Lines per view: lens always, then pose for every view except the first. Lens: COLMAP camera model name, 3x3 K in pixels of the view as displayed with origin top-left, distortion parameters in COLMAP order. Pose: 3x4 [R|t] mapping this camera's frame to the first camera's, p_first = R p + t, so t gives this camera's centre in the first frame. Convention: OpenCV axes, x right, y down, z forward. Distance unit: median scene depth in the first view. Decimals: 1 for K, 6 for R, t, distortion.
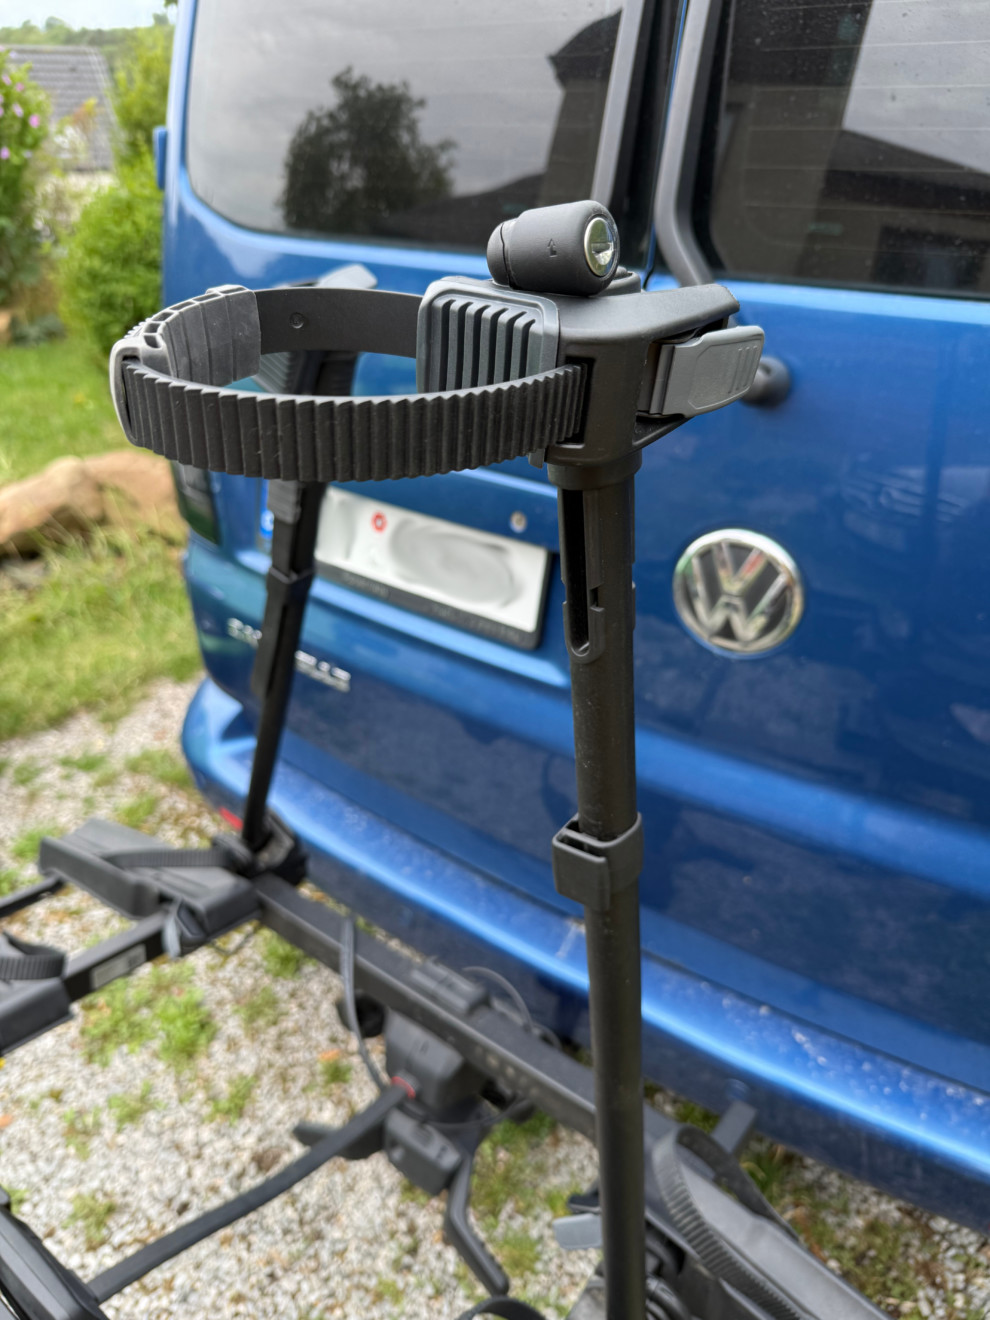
lens RADIAL K [[947.5, 0, 495.0], [0, 947.5, 660.0], [0, 0, 1]] dist [-0.009460, -0.004540]
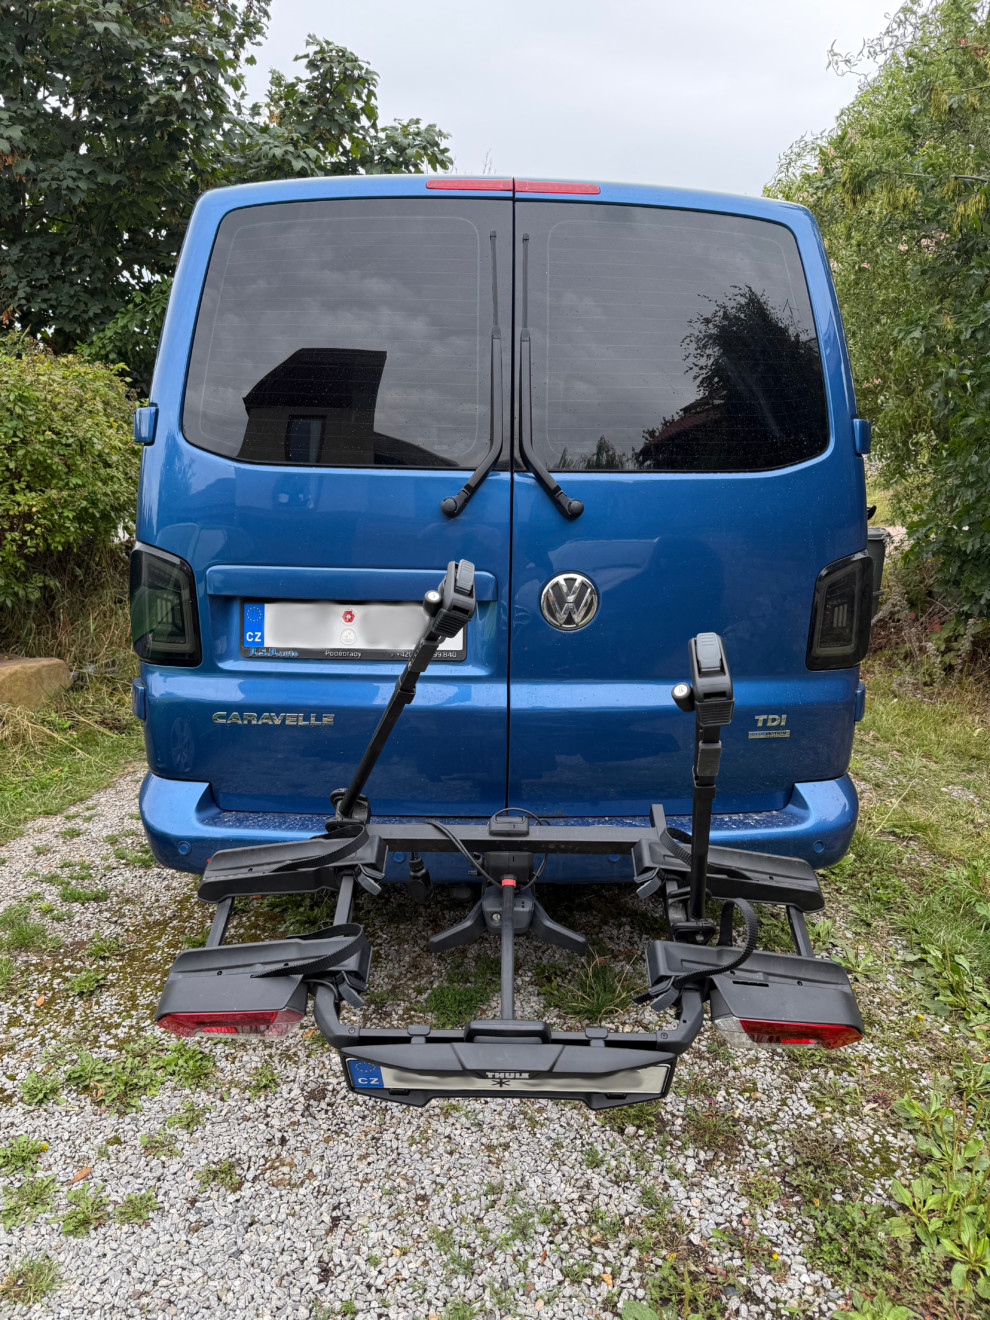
lens RADIAL K [[947.5, 0, 495.0], [0, 947.5, 660.0], [0, 0, 1]] dist [-0.009460, -0.004540]
pose [[0.788302, -0.111517, 0.605098, -0.973730], [0.279954, 0.940753, -0.191338, 0.338868], [-0.547910, 0.320232, 0.772817, -0.468842]]
